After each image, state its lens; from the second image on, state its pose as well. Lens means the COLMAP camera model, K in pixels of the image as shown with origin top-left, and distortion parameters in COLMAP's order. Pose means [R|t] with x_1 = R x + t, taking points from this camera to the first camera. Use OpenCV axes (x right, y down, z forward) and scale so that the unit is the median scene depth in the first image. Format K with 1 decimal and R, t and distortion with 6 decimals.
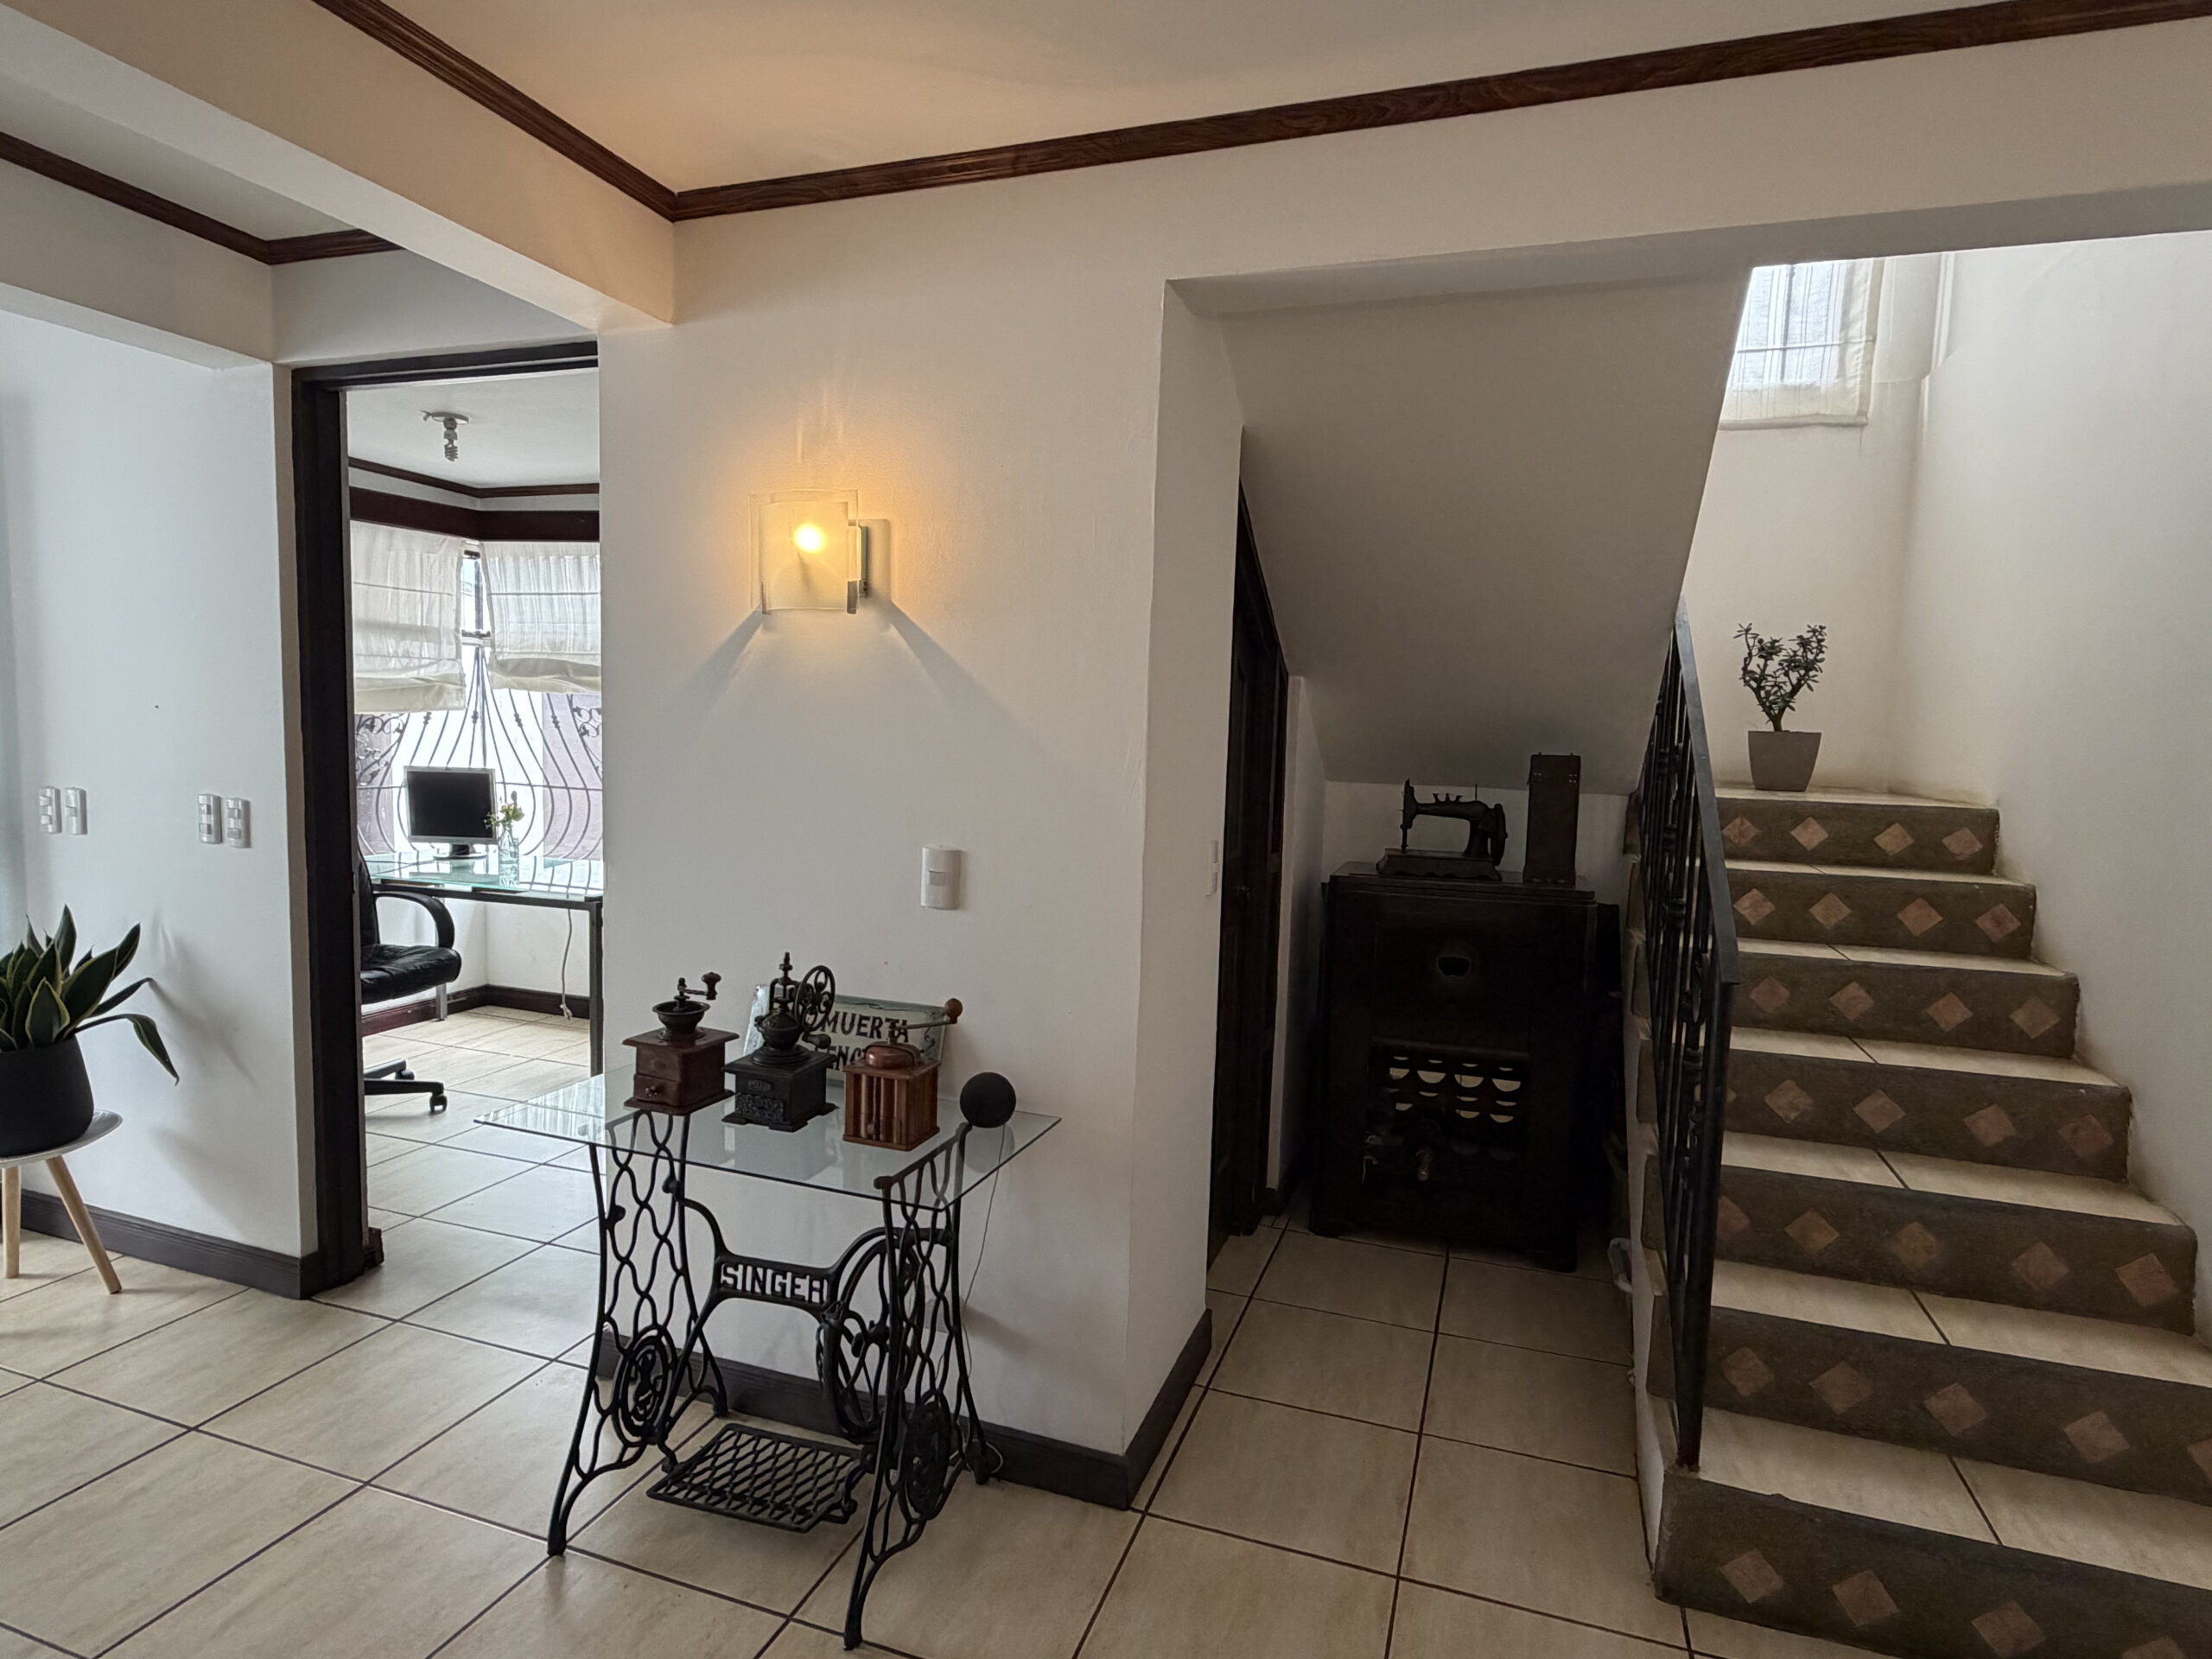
lens RADIAL K [[1204.4, 0, 1114.8], [0, 1204.4, 835.7], [0, 0, 1]] dist [-0.005309, -0.000278]
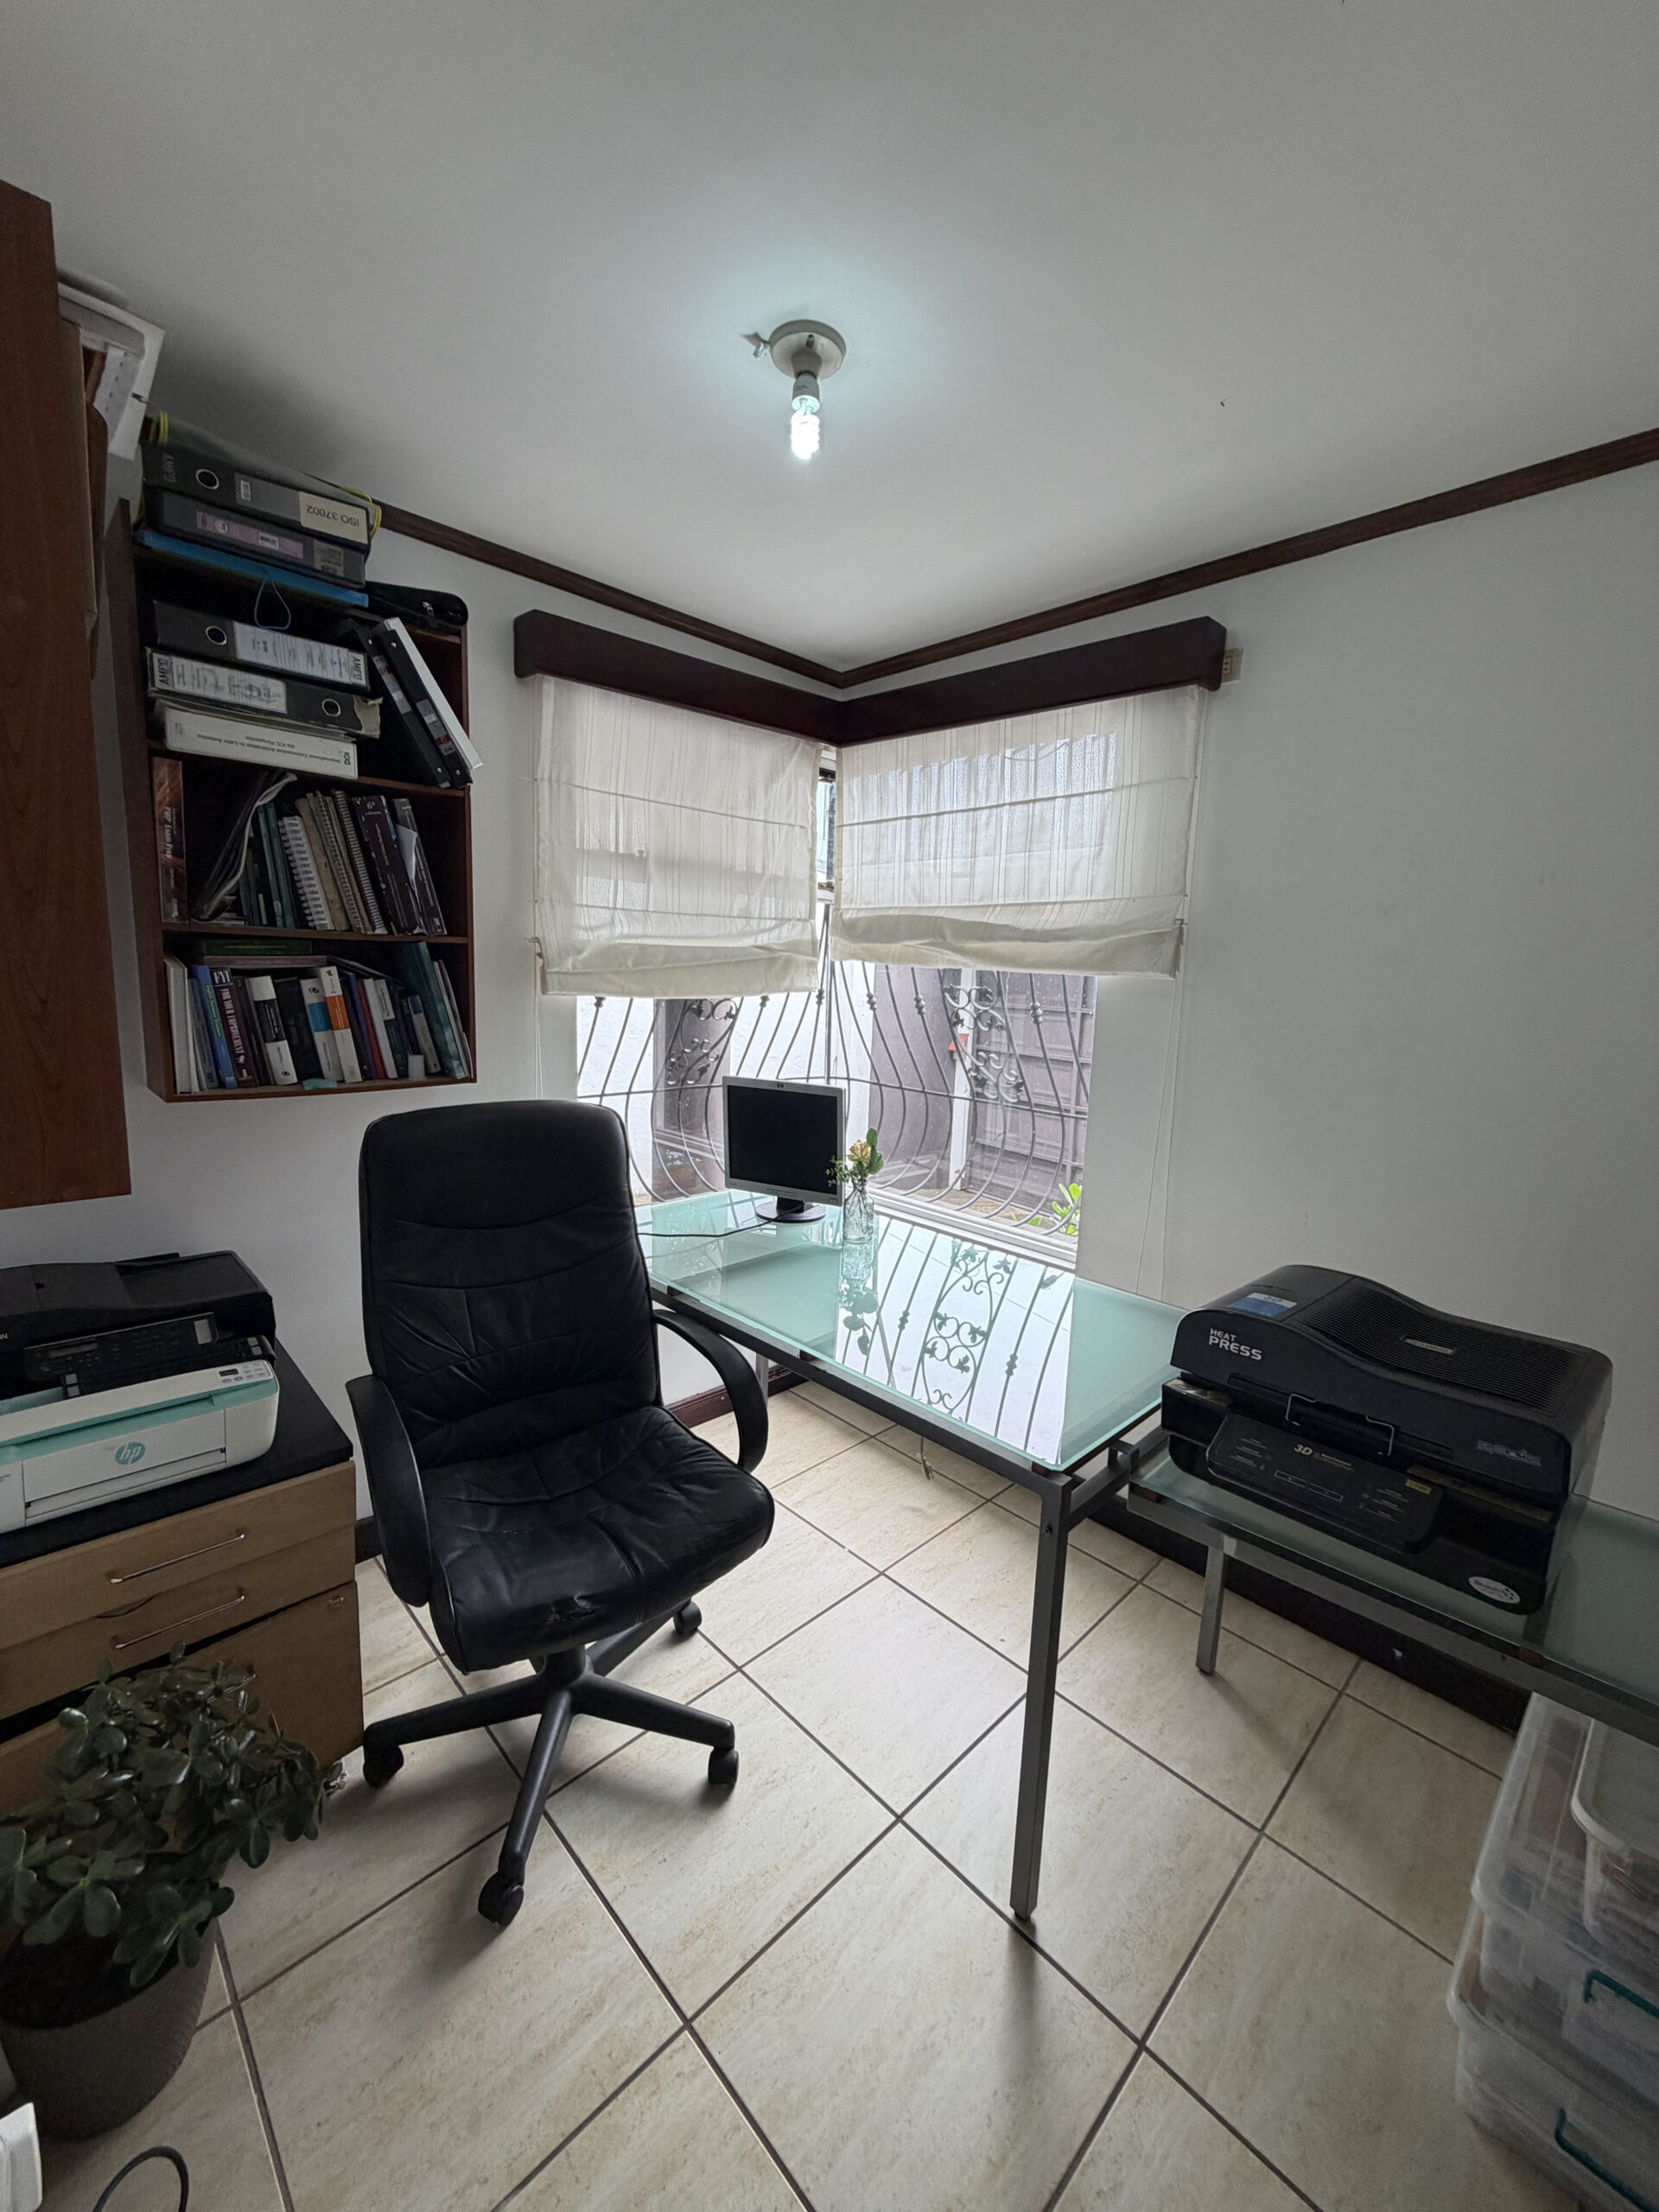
lens RADIAL K [[871.8, 0, 824.2], [0, 871.8, 1106.8], [0, 0, 1]] dist [-0.010269, 0.000921]
pose [[0.885914, 0.073072, -0.458058, -0.287809], [-0.047562, 0.996619, 0.066997, -0.070378], [0.461405, -0.037568, 0.886394, 0.538720]]
